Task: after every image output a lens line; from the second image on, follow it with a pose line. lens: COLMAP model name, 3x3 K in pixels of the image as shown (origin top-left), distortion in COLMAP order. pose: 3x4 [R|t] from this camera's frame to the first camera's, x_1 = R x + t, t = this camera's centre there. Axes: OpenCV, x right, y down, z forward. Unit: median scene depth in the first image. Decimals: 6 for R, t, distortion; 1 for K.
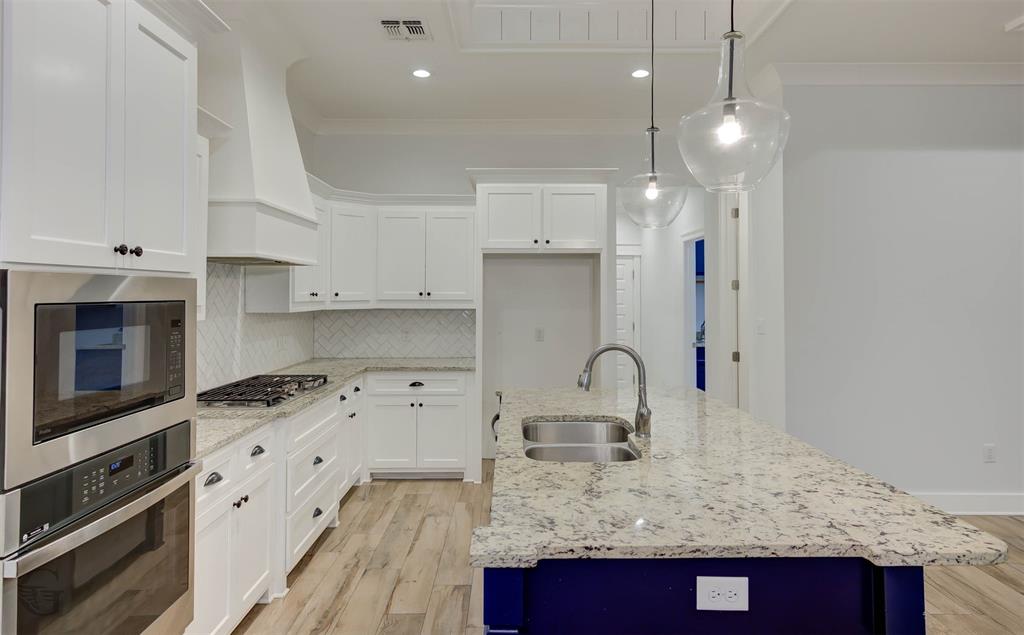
lens RADIAL K [[578.7, 0, 513.2], [0, 578.7, 276.2], [0, 0, 1]] dist [0.013509, -0.000150]
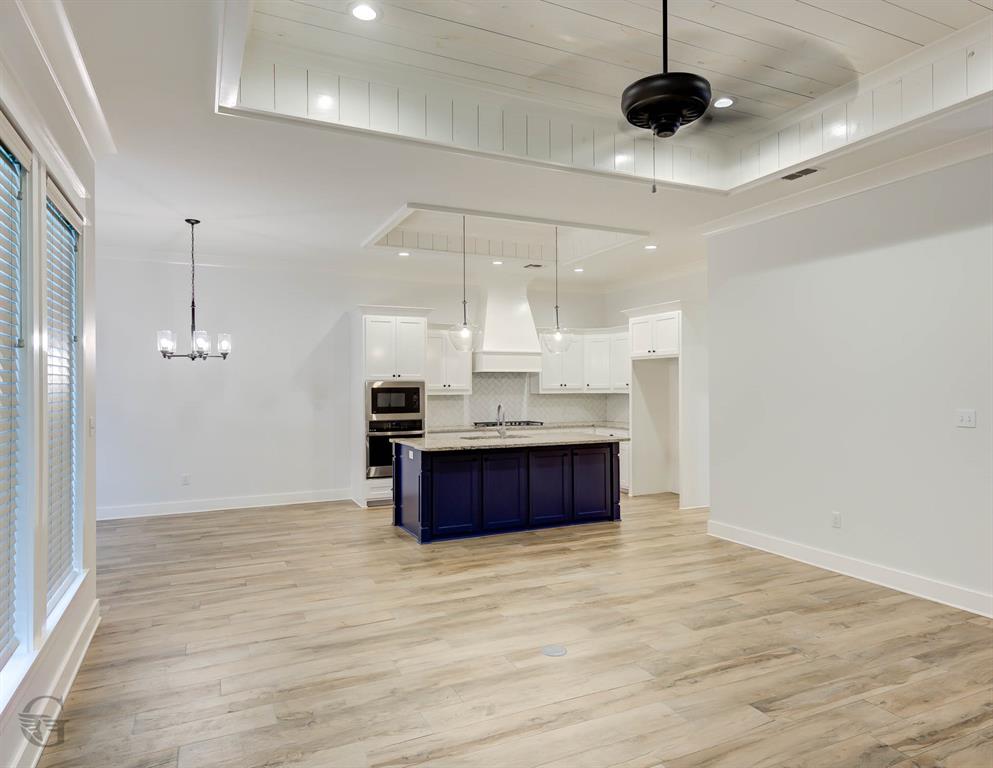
lens RADIAL K [[647.3, 0, 505.0], [0, 647.3, 381.4], [0, 0, 1]] dist [0.003506, 0.001596]
pose [[0.426099, -0.007186, -0.904648, 1.561988], [0.032003, 0.999462, 0.007134, -0.003835], [0.904110, -0.031991, 0.426100, -0.131369]]
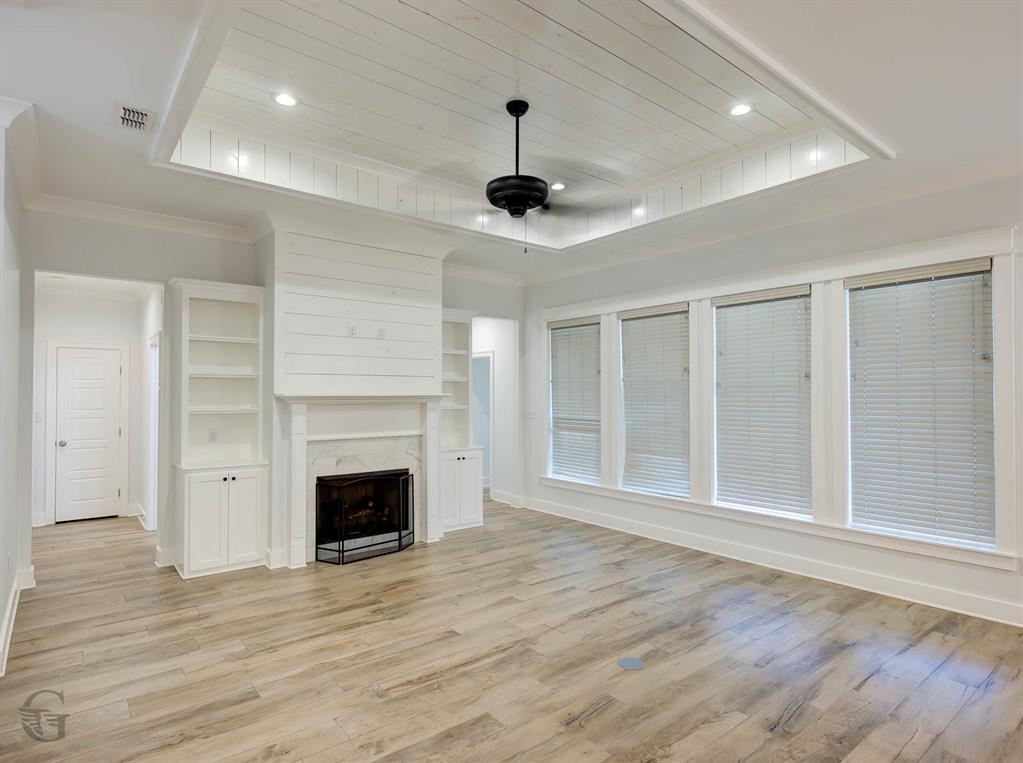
lens RADIAL K [[567.7, 0, 507.9], [0, 567.7, 387.3], [0, 0, 1]] dist [0.005888, 0.001483]
pose [[-0.624725, 0.011293, 0.780763, 0.355672], [-0.022497, 0.999220, -0.032453, 0.024863], [-0.780521, -0.037839, -0.623984, 0.862294]]
